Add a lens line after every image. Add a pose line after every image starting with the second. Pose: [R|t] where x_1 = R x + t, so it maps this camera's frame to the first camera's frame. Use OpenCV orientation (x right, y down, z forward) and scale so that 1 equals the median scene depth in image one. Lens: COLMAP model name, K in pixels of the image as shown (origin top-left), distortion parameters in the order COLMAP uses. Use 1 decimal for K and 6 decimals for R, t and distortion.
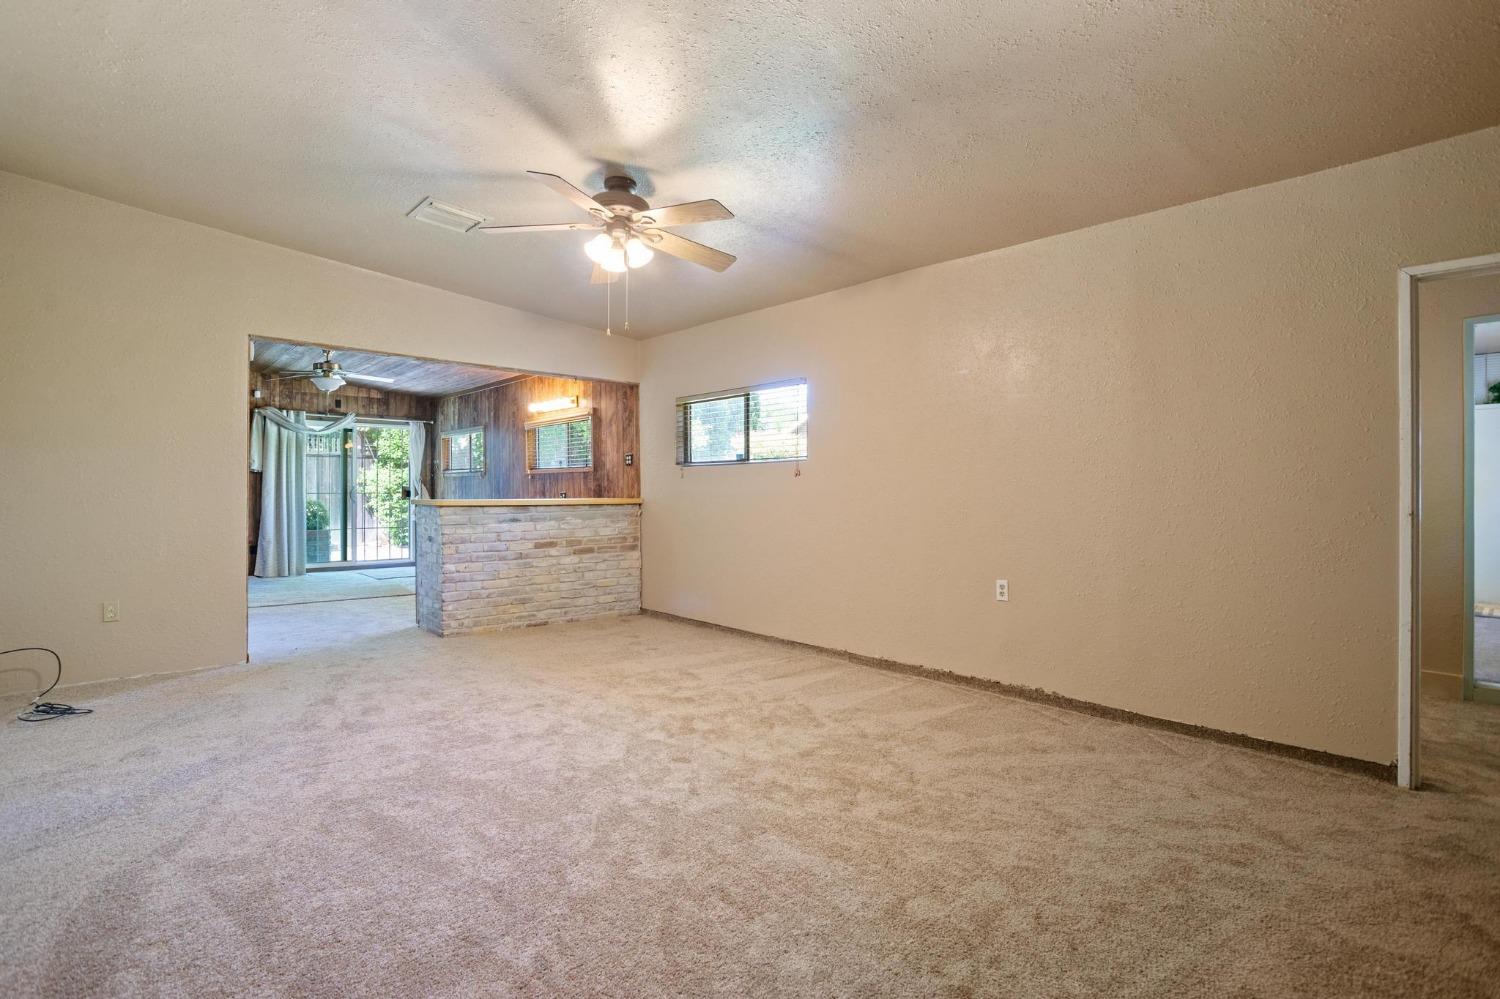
lens RADIAL K [[735.7, 0, 738.3], [0, 735.7, 486.5], [0, 0, 1]] dist [-0.056601, 0.024641]
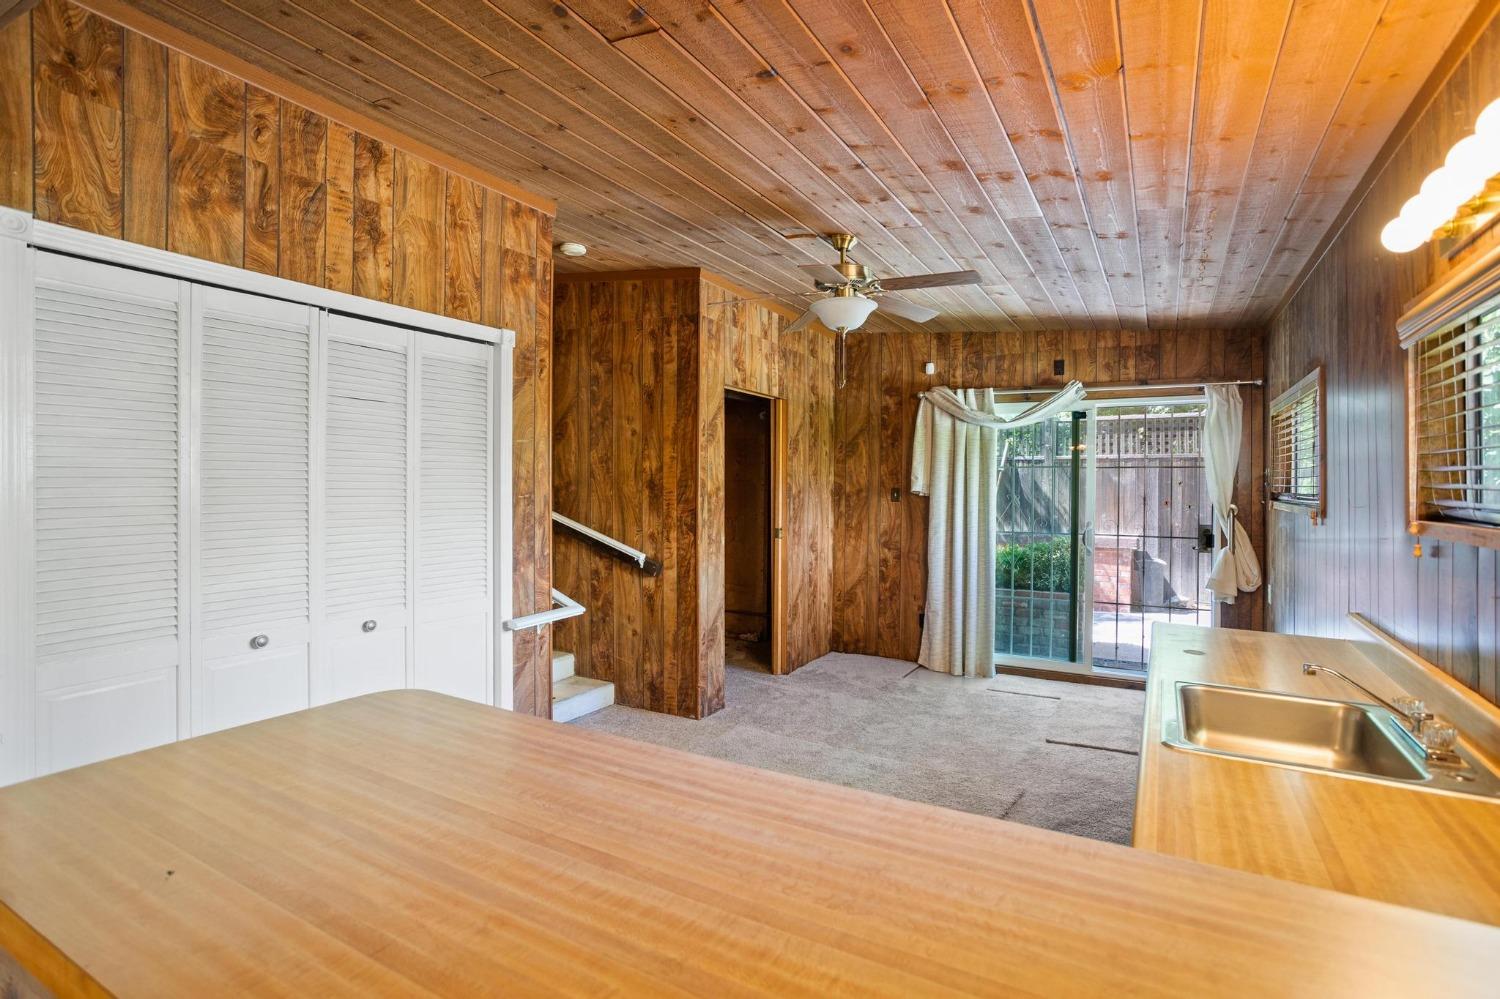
lens RADIAL K [[735.7, 0, 743.9], [0, 735.7, 488.4], [0, 0, 1]] dist [-0.056601, 0.024641]
pose [[0.321916, 0.007824, -0.946736, -0.121862], [-0.001779, 0.999969, 0.007660, -0.029524], [0.946766, -0.000782, 0.321920, 0.628781]]
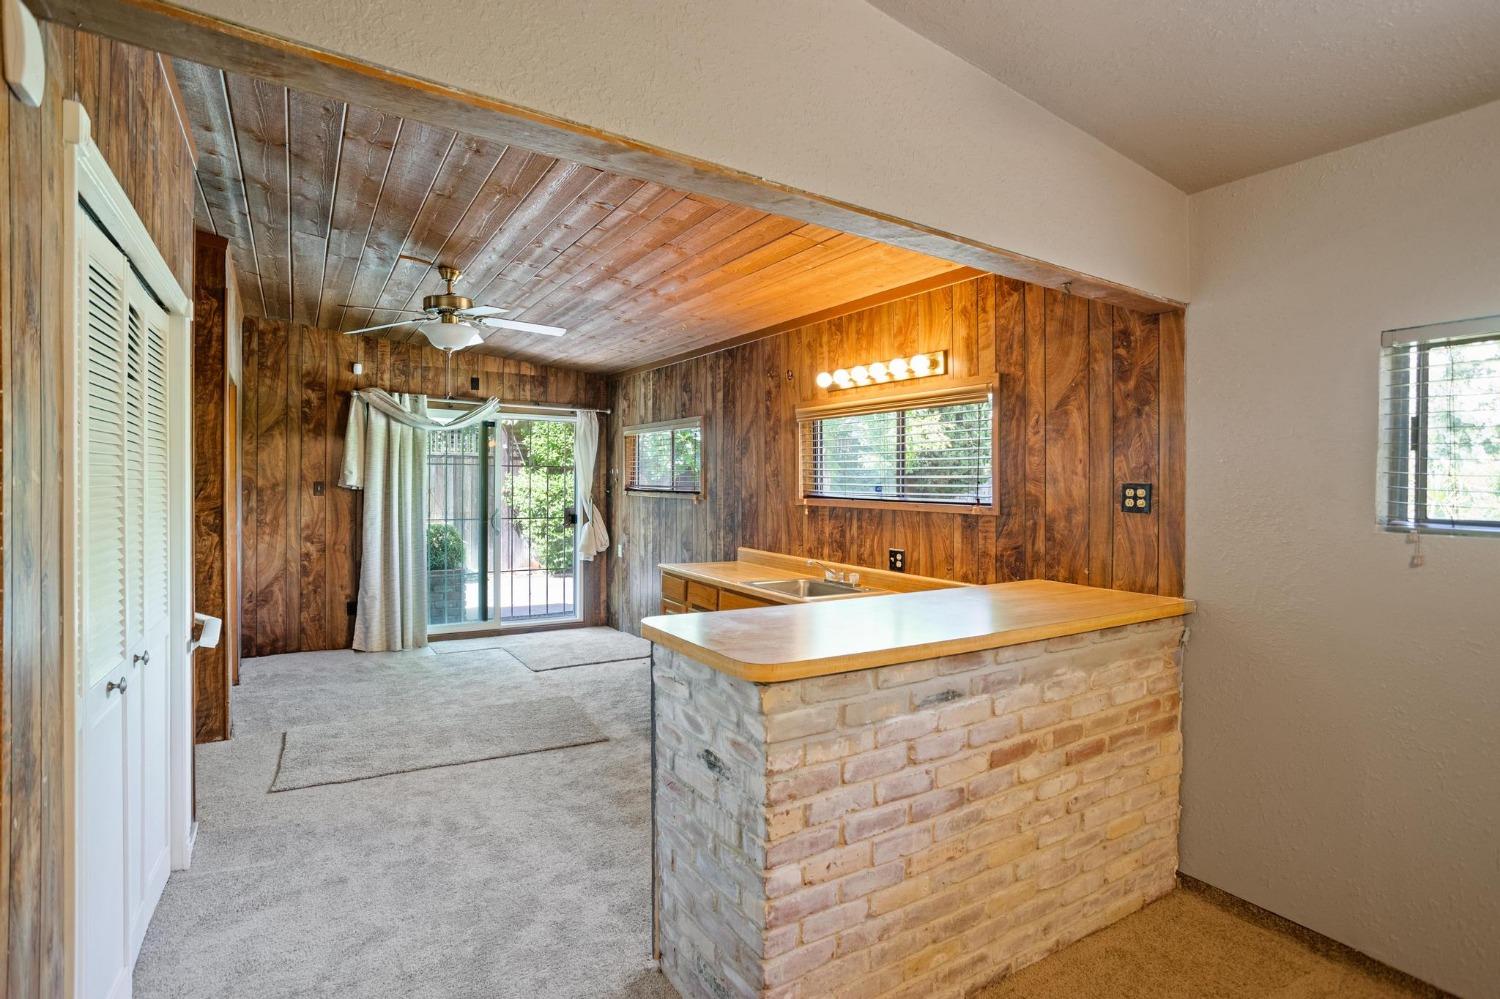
lens RADIAL K [[735.7, 0, 735.1], [0, 735.7, 490.1], [0, 0, 1]] dist [-0.056601, 0.024641]
pose [[0.984522, 0.011956, -0.174851, -0.210240], [-0.009293, 0.999828, 0.016037, -0.031566], [0.175012, -0.014164, 0.984464, 0.401723]]
